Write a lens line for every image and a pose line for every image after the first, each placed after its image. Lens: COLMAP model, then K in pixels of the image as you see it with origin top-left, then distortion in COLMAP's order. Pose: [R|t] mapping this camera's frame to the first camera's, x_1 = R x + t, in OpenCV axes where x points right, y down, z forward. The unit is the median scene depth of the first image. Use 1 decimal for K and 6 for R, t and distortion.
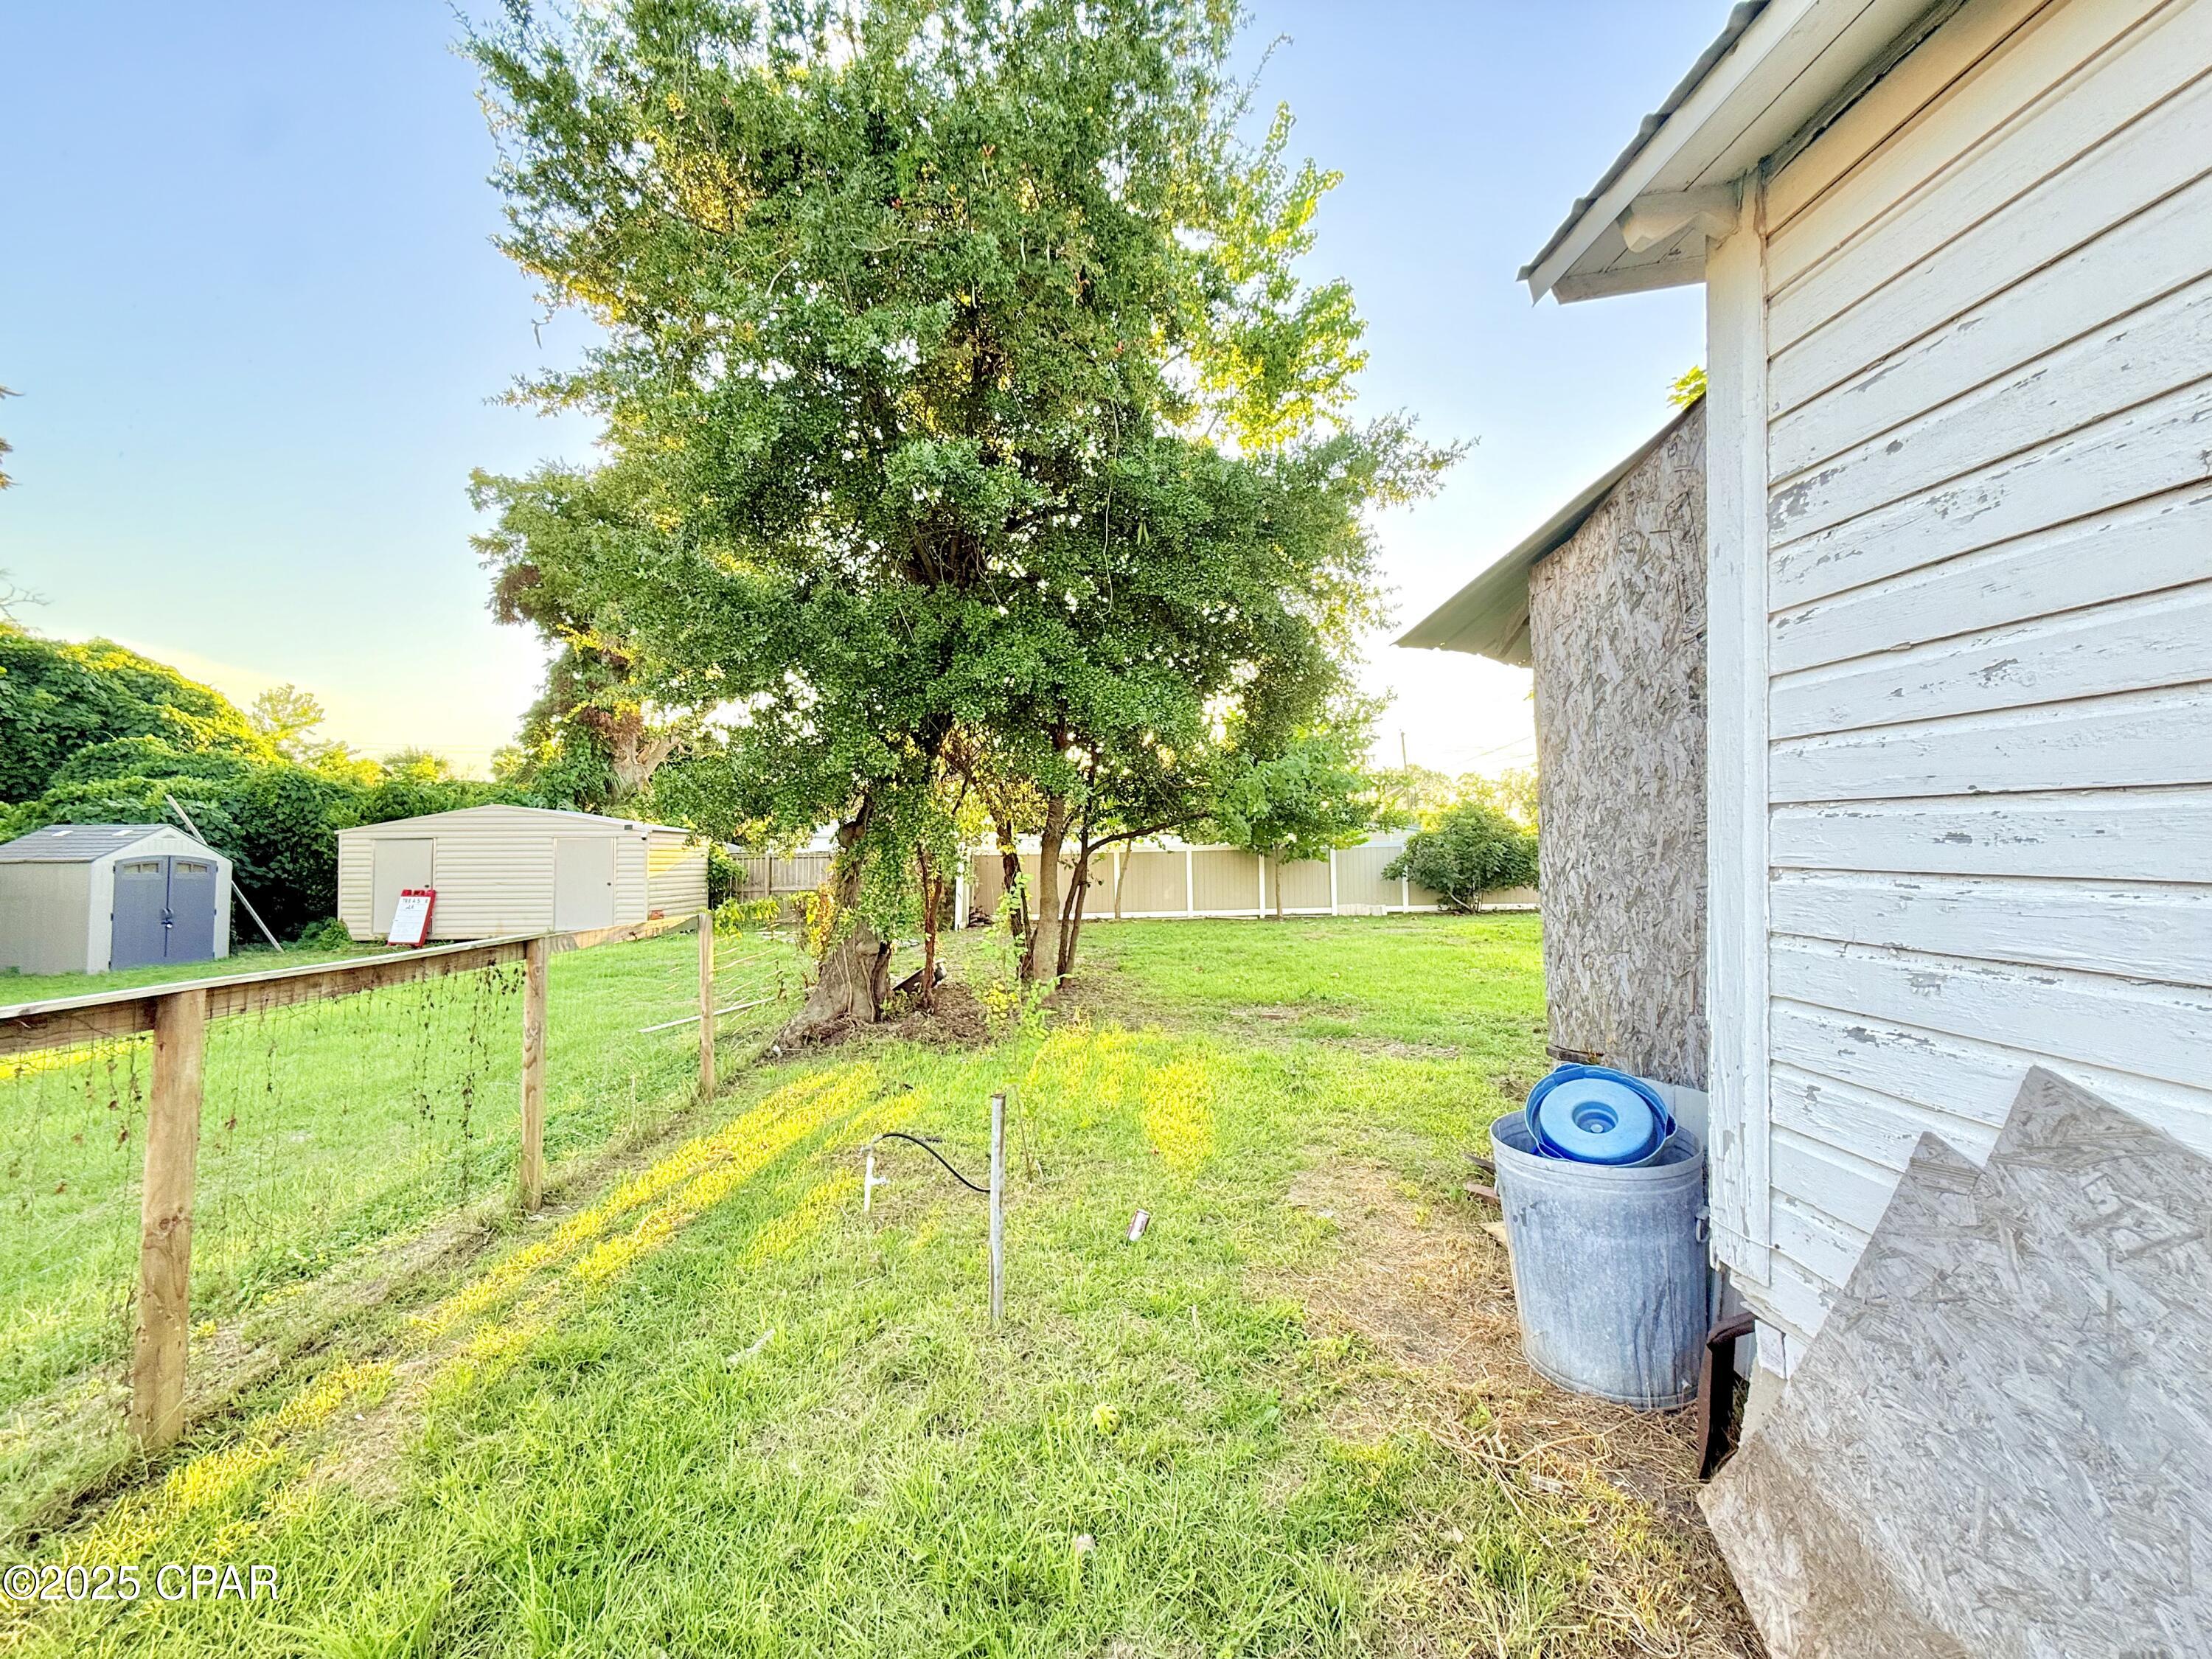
lens RADIAL K [[885.5, 0, 1105.5], [0, 885.5, 830.3], [0, 0, 1]] dist [0.001518, 0.000178]
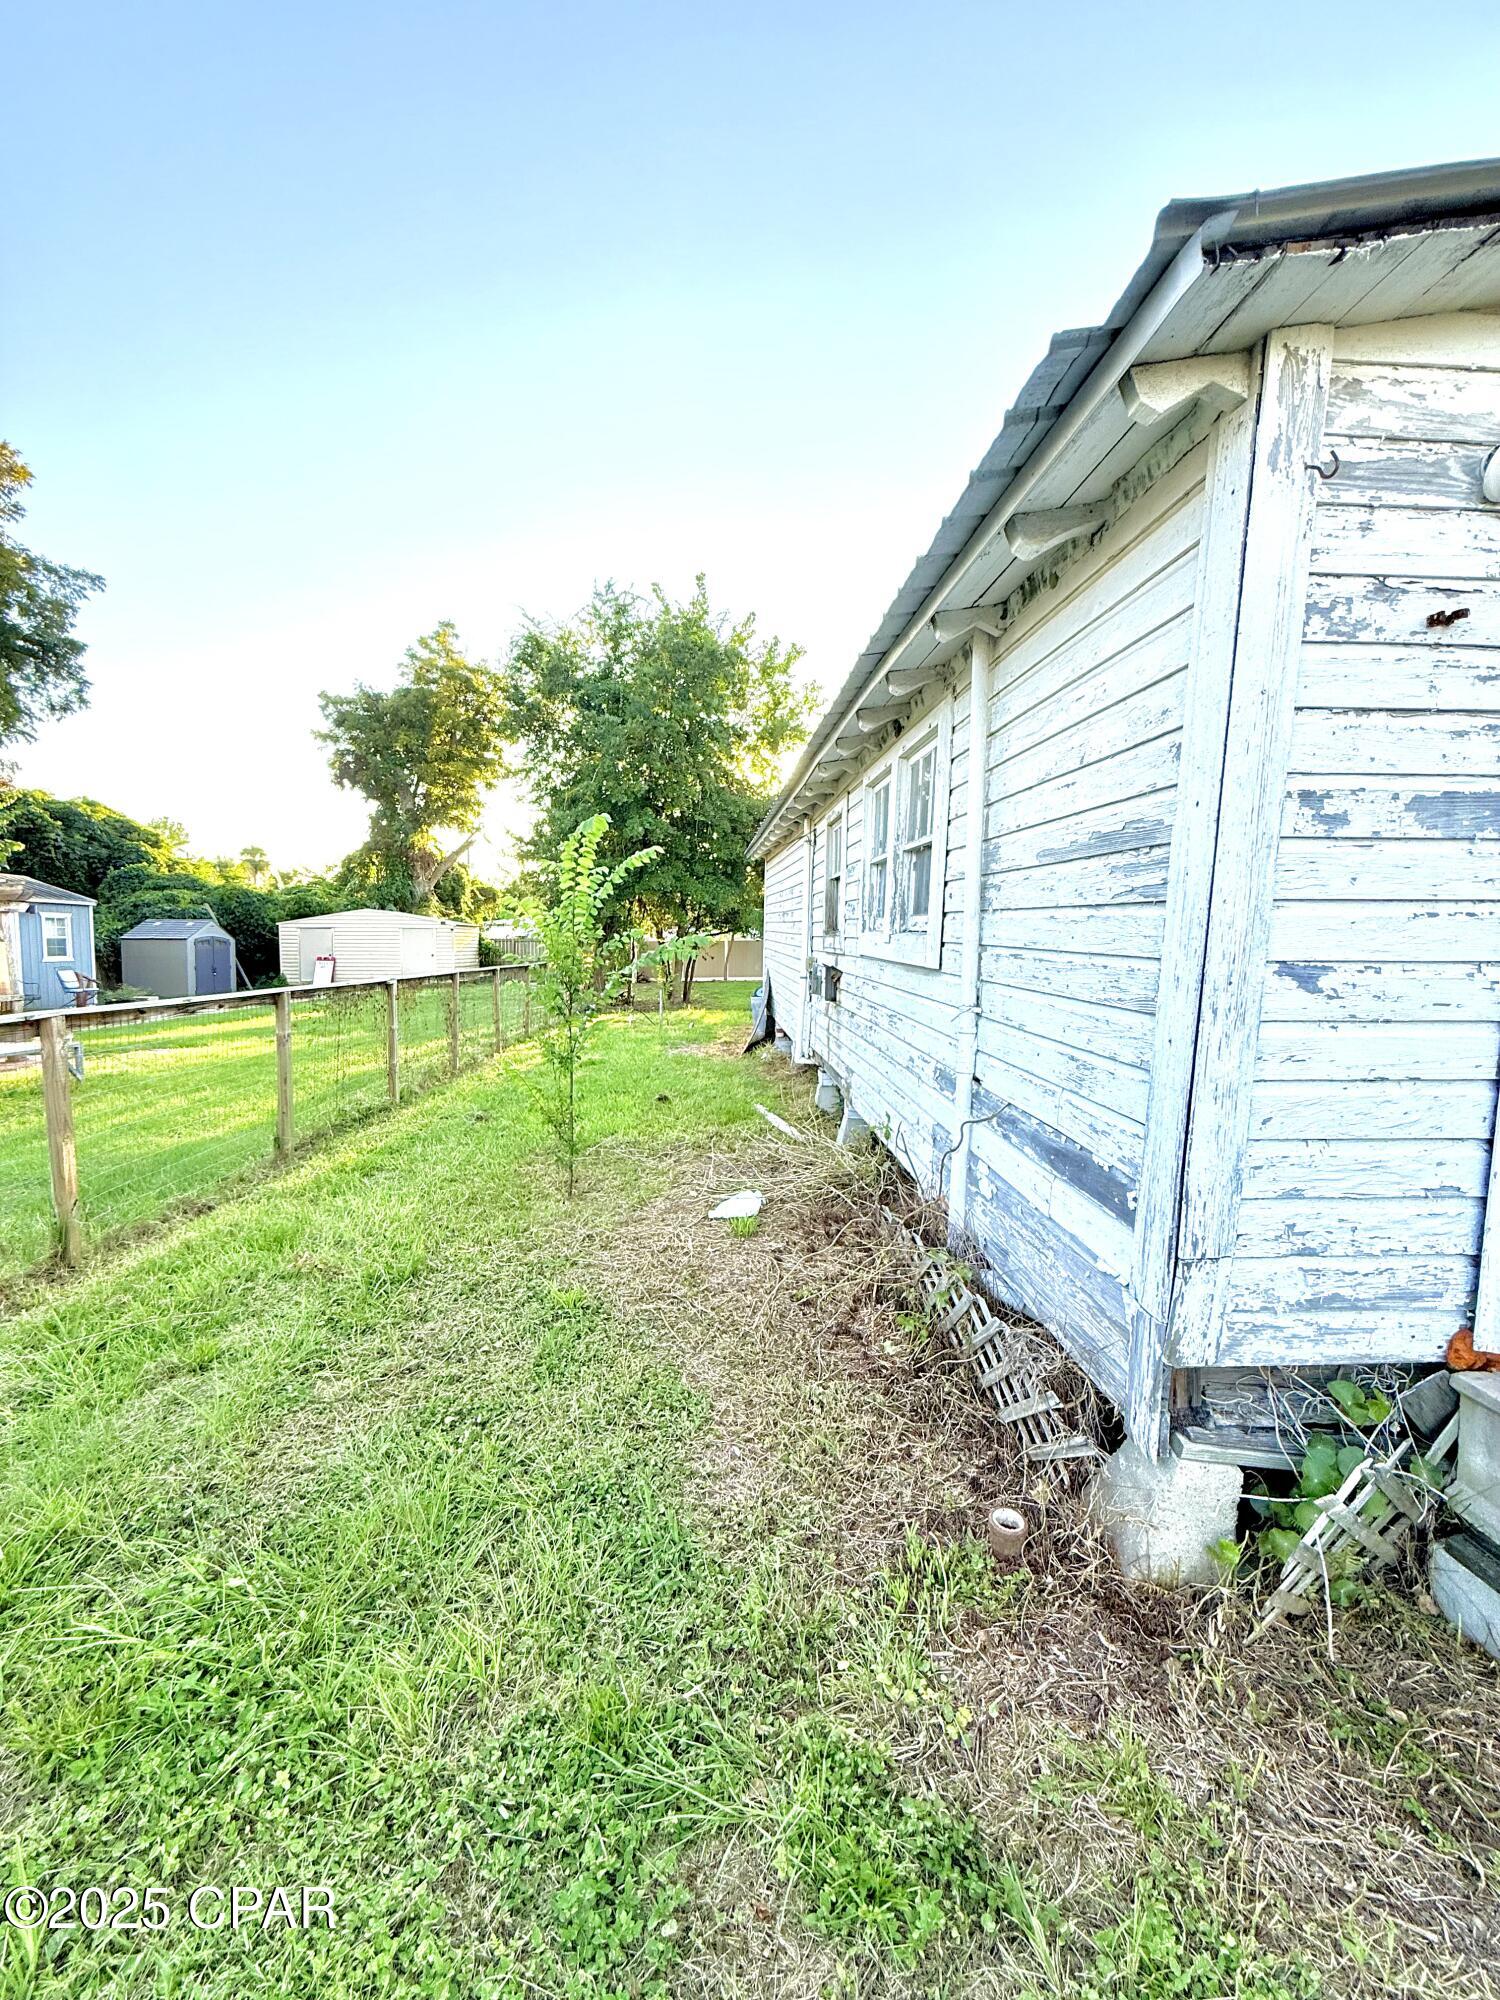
lens RADIAL K [[800.6, 0, 747.9], [0, 800.6, 1007.4], [0, 0, 1]] dist [0.001518, 0.000178]
pose [[0.999926, 0.012090, 0.001441, 0.055189], [-0.012175, 0.993832, 0.110227, -0.017169], [-0.000099, -0.110236, 0.993905, -0.520988]]
